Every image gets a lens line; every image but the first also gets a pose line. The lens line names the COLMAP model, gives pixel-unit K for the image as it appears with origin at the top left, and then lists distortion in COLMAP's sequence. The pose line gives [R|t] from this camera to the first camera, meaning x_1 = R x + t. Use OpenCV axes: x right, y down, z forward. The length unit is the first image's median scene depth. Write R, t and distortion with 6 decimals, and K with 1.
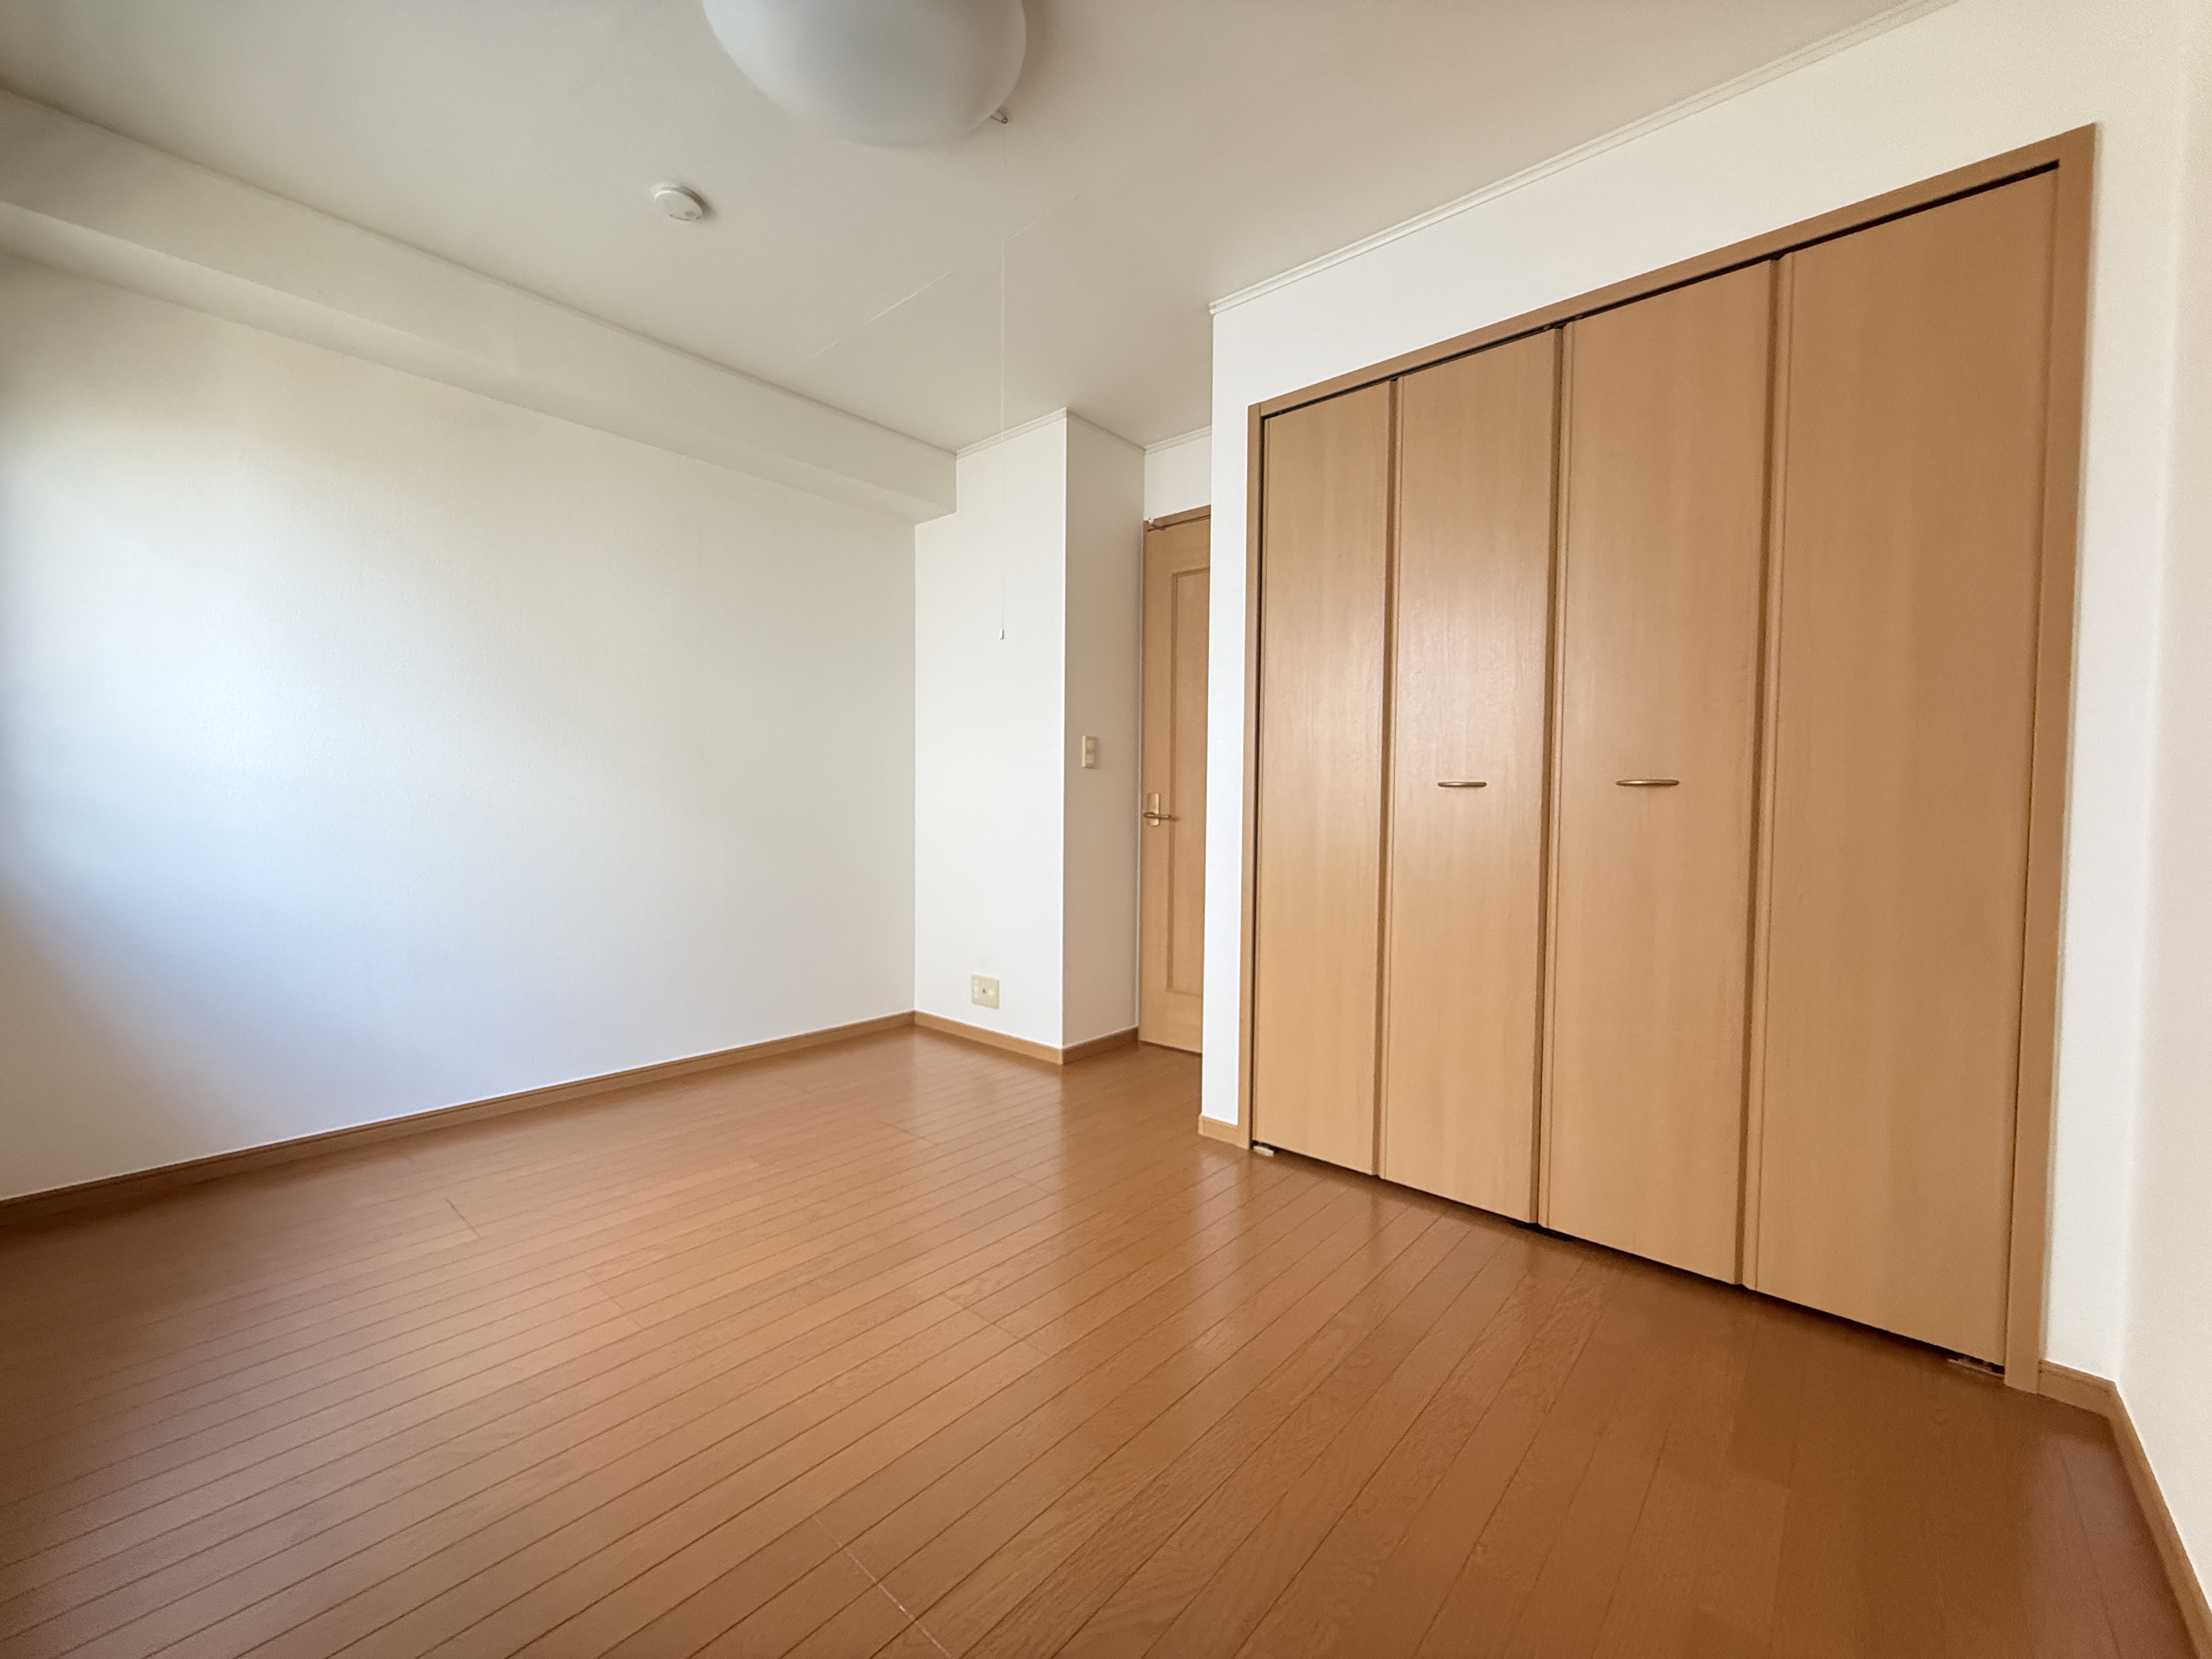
lens RADIAL K [[884.0, 0, 1101.9], [0, 884.0, 836.7], [0, 0, 1]] dist [0.001722, -0.000133]
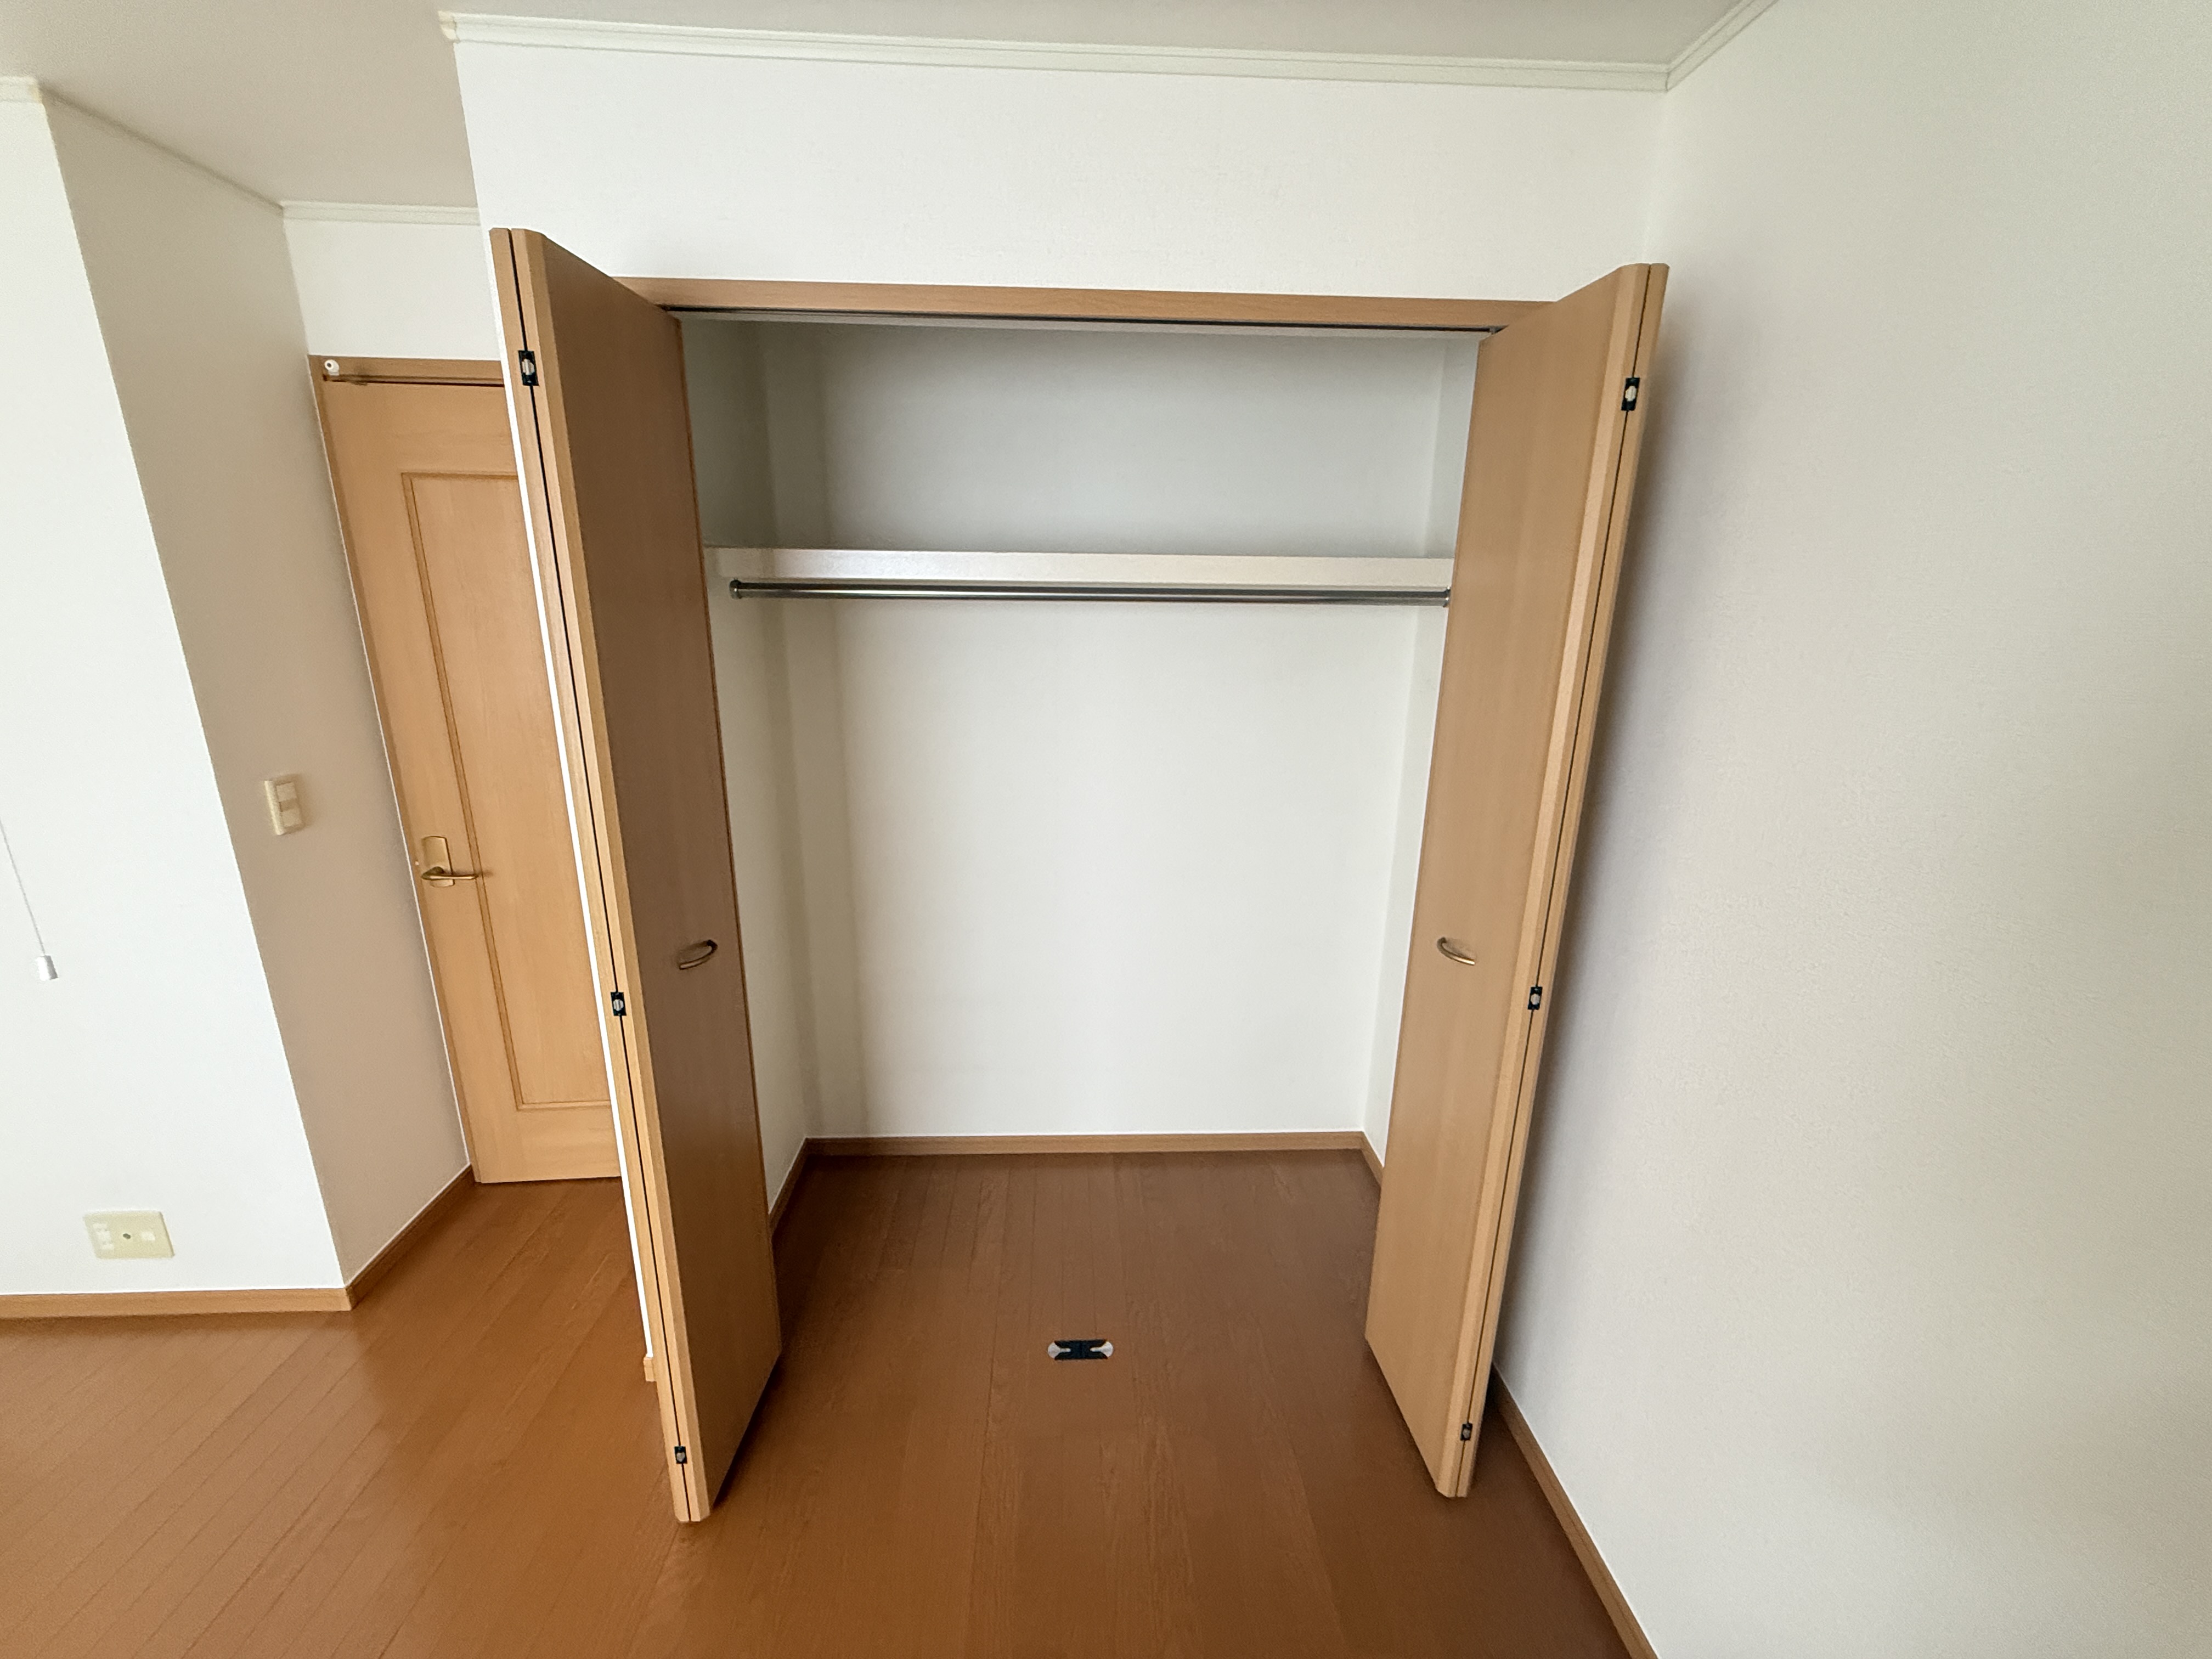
lens RADIAL K [[884.0, 0, 1101.9], [0, 884.0, 836.7], [0, 0, 1]] dist [0.001722, -0.000133]
pose [[0.720344, -0.181986, 0.669317, -0.019948], [0.016497, 0.969189, 0.245767, -0.198262], [-0.693421, -0.165995, 0.701152, 0.233998]]
